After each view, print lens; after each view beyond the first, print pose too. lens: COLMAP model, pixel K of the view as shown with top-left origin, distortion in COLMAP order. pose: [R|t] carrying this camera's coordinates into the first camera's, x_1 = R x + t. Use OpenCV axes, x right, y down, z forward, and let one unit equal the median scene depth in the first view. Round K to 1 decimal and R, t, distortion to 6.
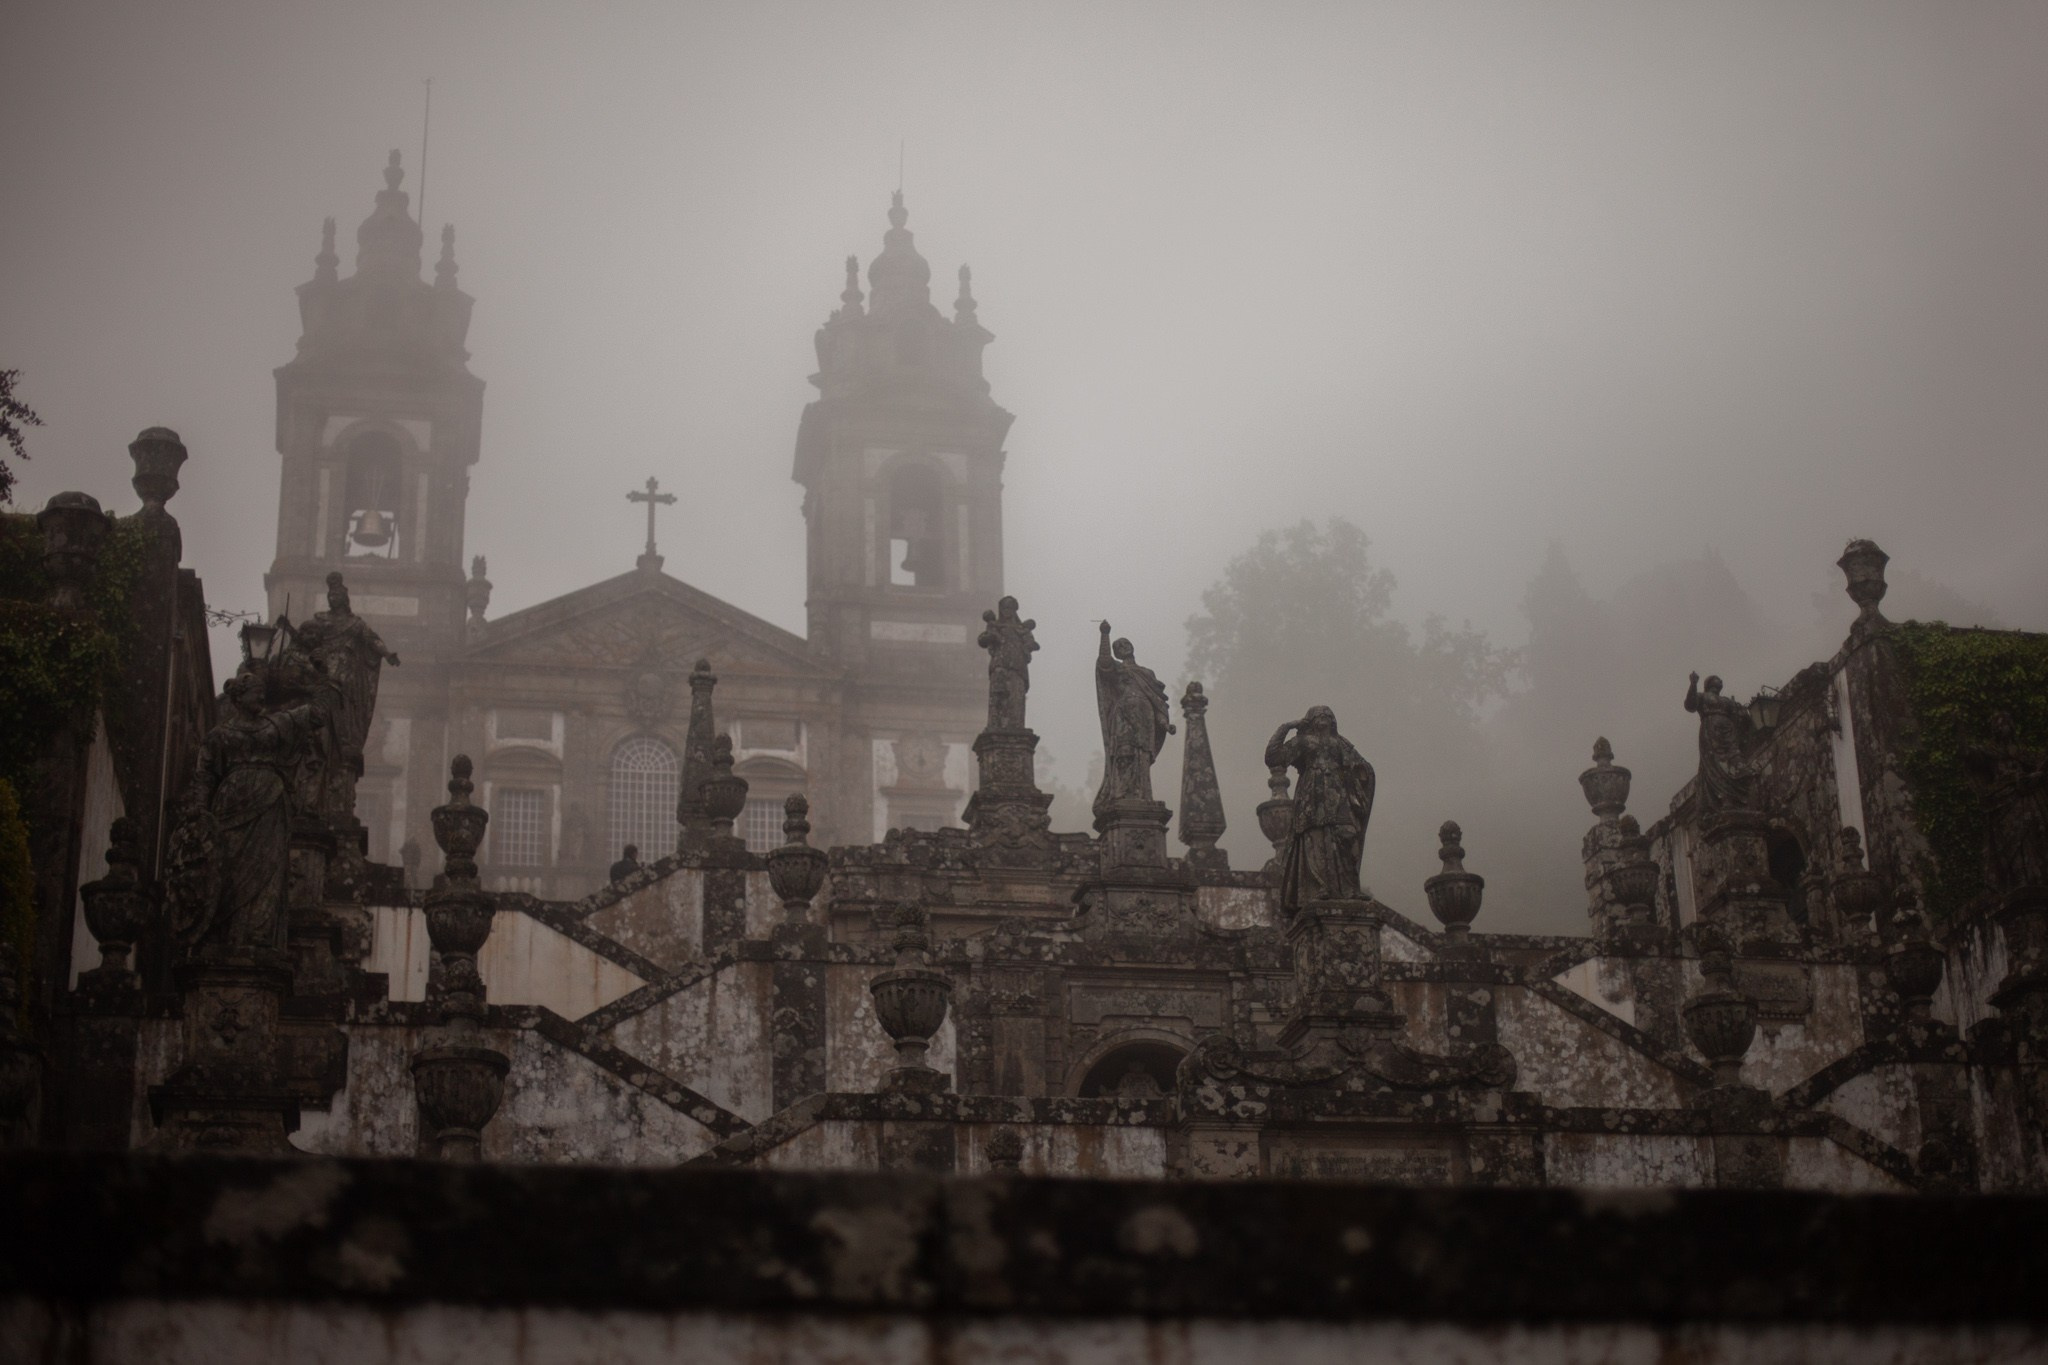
lens RADIAL K [[3047.1, 0, 1015.0], [0, 3047.1, 679.6], [0, 0, 1]] dist [-0.151078, 0.137381]
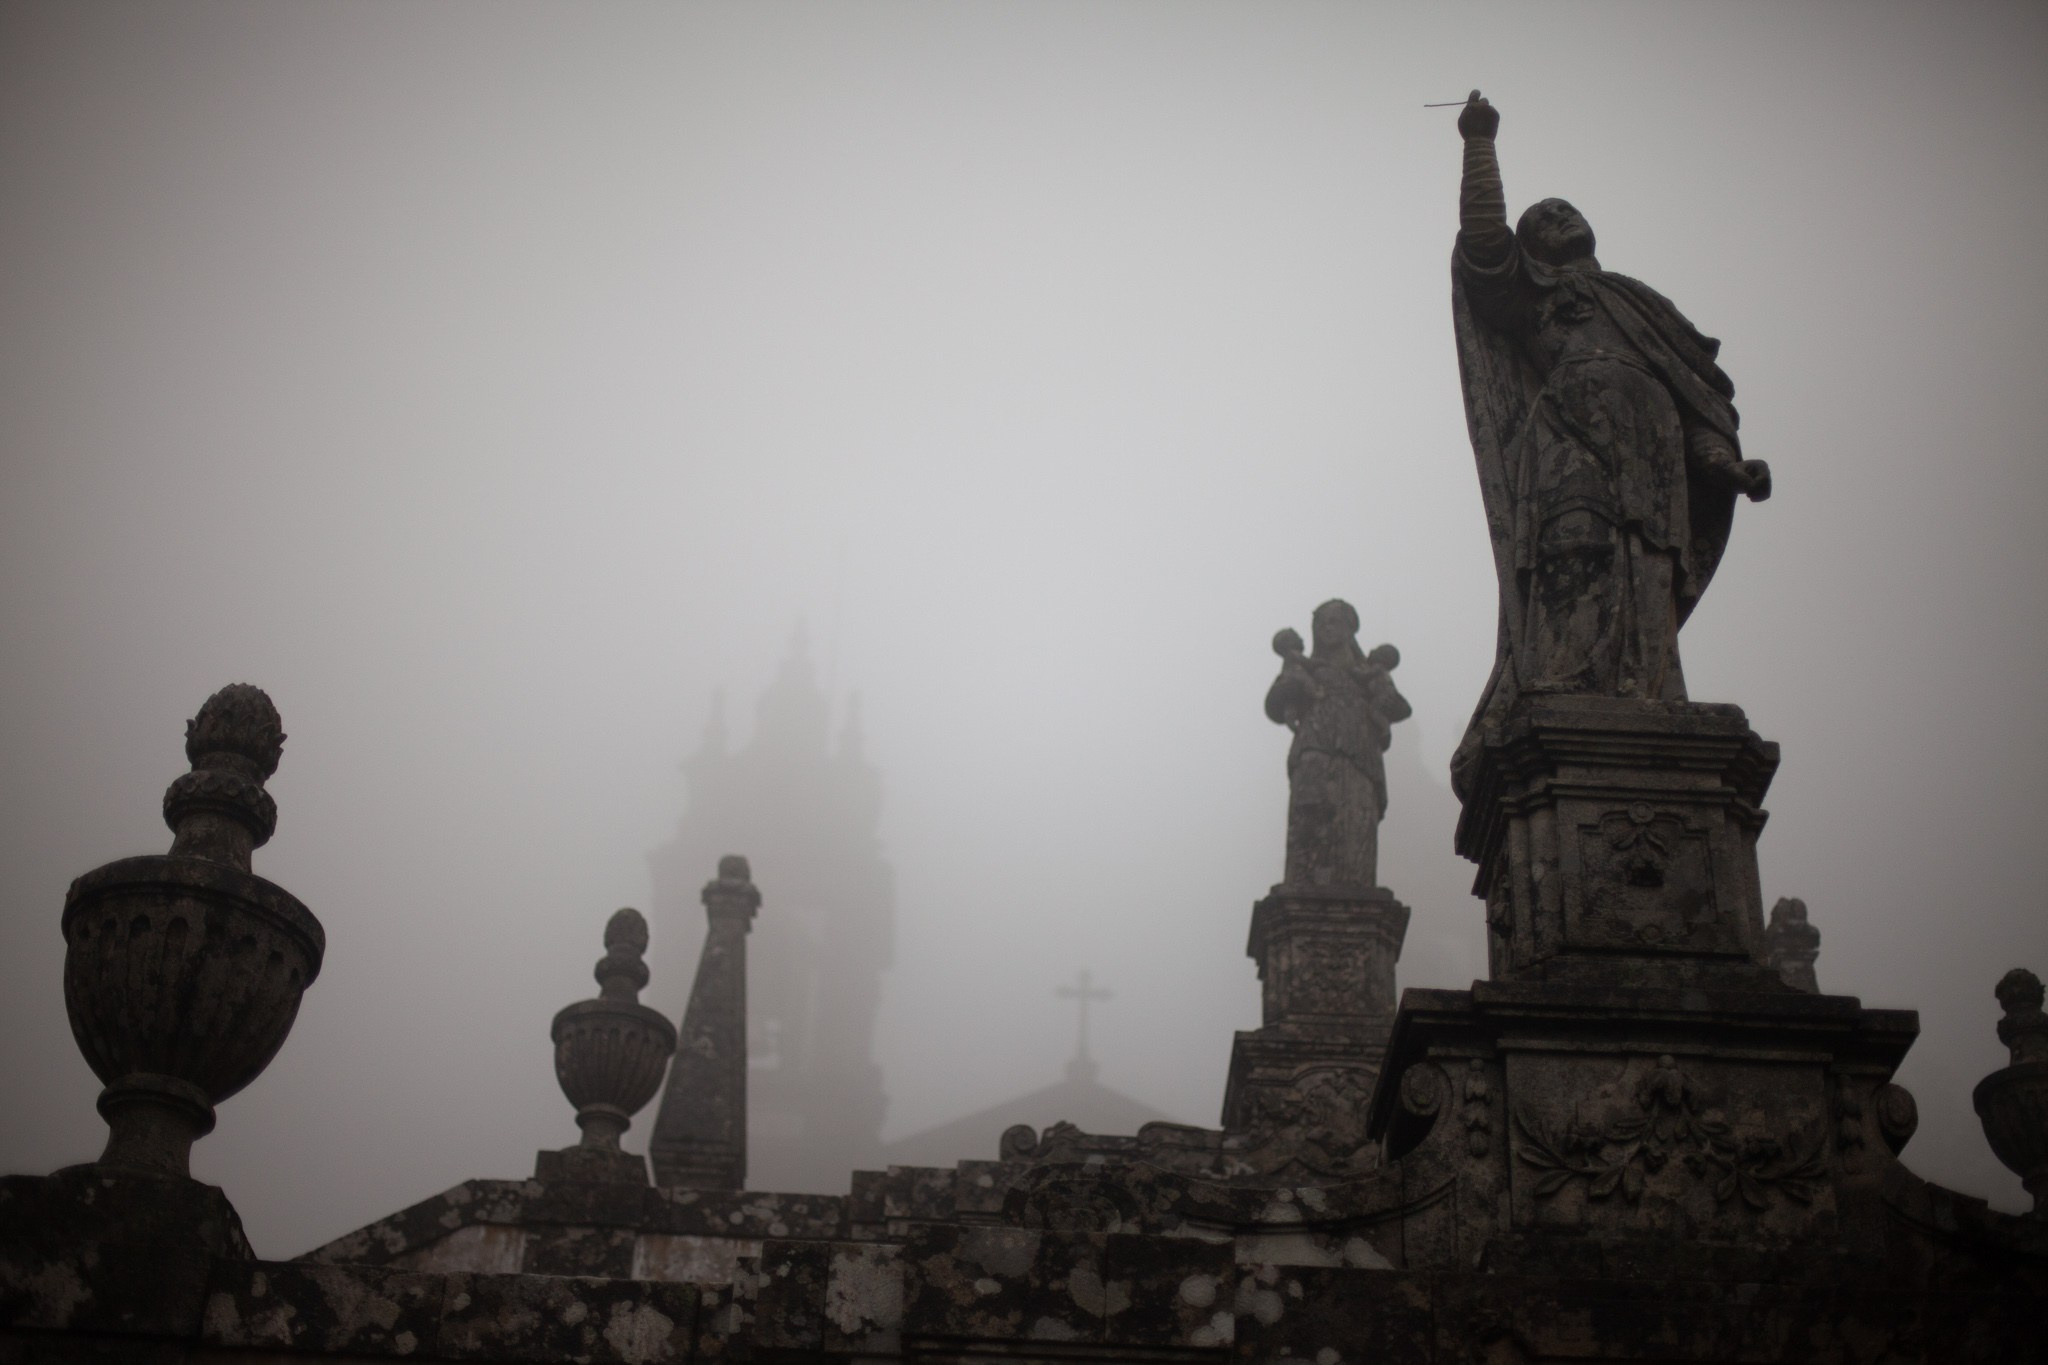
lens RADIAL K [[2952.3, 0, 1017.3], [0, 2952.3, 676.0], [0, 0, 1]] dist [-0.144641, 0.174577]
pose [[0.983077, -0.040932, -0.178564, 0.028430], [0.002801, 0.977963, -0.208758, 0.071434], [0.183174, 0.204725, 0.961527, 0.637002]]
